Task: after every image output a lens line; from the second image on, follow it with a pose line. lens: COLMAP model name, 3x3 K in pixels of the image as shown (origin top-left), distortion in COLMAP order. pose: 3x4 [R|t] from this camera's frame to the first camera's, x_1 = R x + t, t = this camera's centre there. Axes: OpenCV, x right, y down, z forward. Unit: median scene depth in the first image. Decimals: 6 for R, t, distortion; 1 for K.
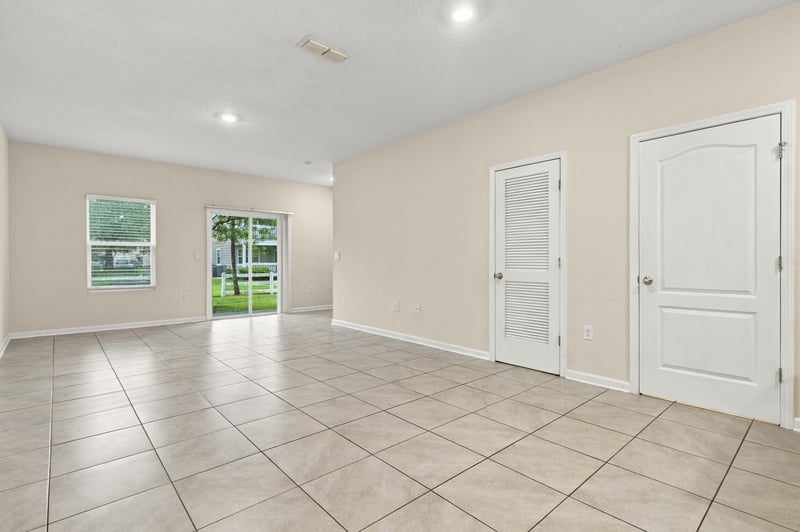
lens RADIAL K [[386.6, 0, 398.8], [0, 386.6, 261.2], [0, 0, 1]] dist [-0.000014, -0.000118]
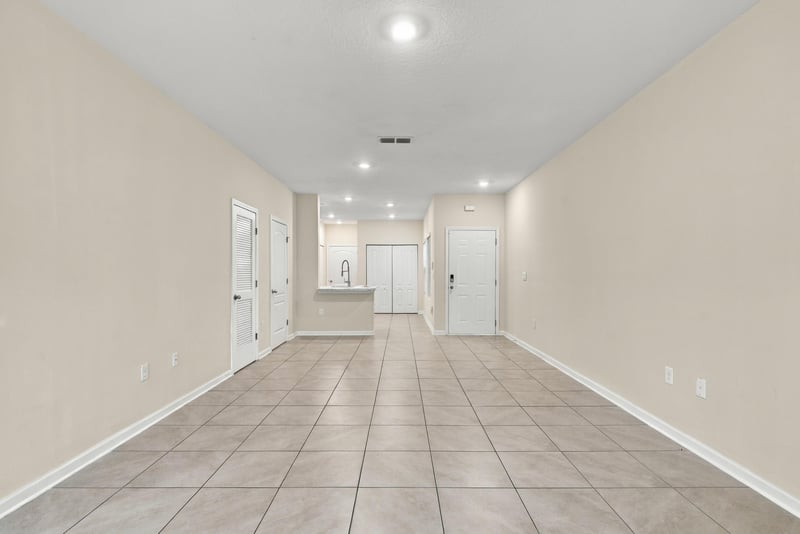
lens RADIAL K [[386.6, 0, 402.2], [0, 386.6, 270.3], [0, 0, 1]] dist [-0.000014, -0.000118]
pose [[-0.750845, 0.004348, 0.660464, -0.867135], [0.003797, 0.999990, -0.002267, -0.036768], [-0.660467, 0.000806, -0.750855, 1.536567]]
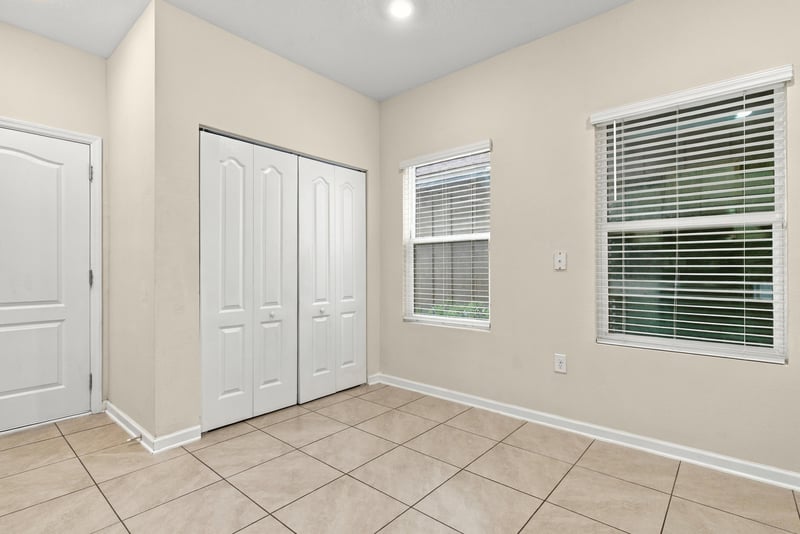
lens RADIAL K [[386.6, 0, 403.3], [0, 386.6, 265.4], [0, 0, 1]] dist [-0.000014, -0.000118]
pose [[-0.990146, 0.002127, -0.140021, 0.926780], [0.002793, 0.999986, -0.004561, -0.004143], [0.140010, -0.004907, -0.990138, 0.272454]]
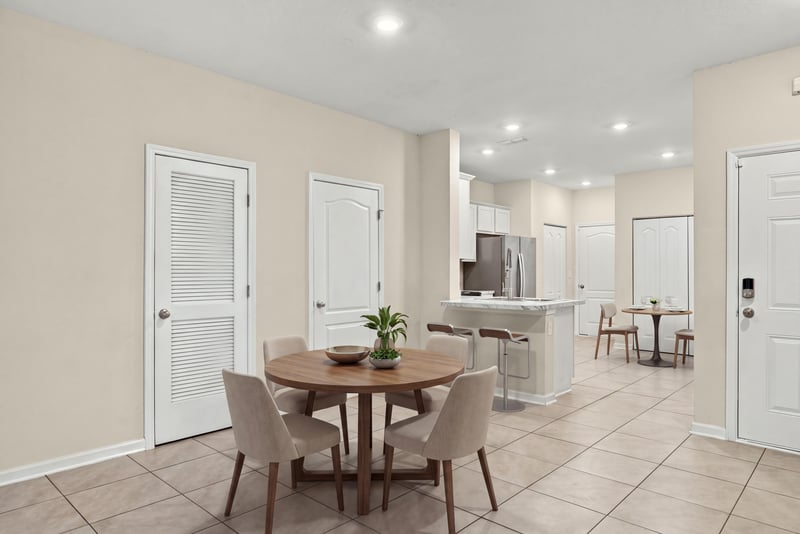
lens RADIAL K [[500.9, 0, 398.0], [0, 500.9, 269.9], [0, 0, 1]] dist [-0.000581, 0.001716]
pose [[-0.097832, 0.003763, 0.995196, -0.636253], [0.004163, 0.999986, -0.003372, -0.033614], [-0.995194, 0.003813, -0.097846, 0.685817]]
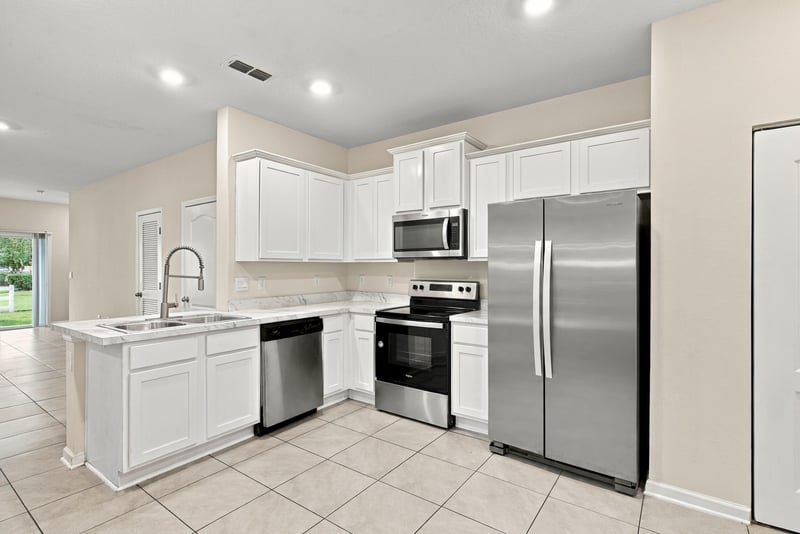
lens RADIAL K [[386.6, 0, 400.0], [0, 386.6, 265.1], [0, 0, 1]] dist [-0.000014, -0.000118]
pose [[0.975453, 0.001838, 0.220200, 0.842075], [-0.000766, 0.999987, -0.004955, -0.058193], [-0.220207, 0.004665, 0.975442, -0.496970]]
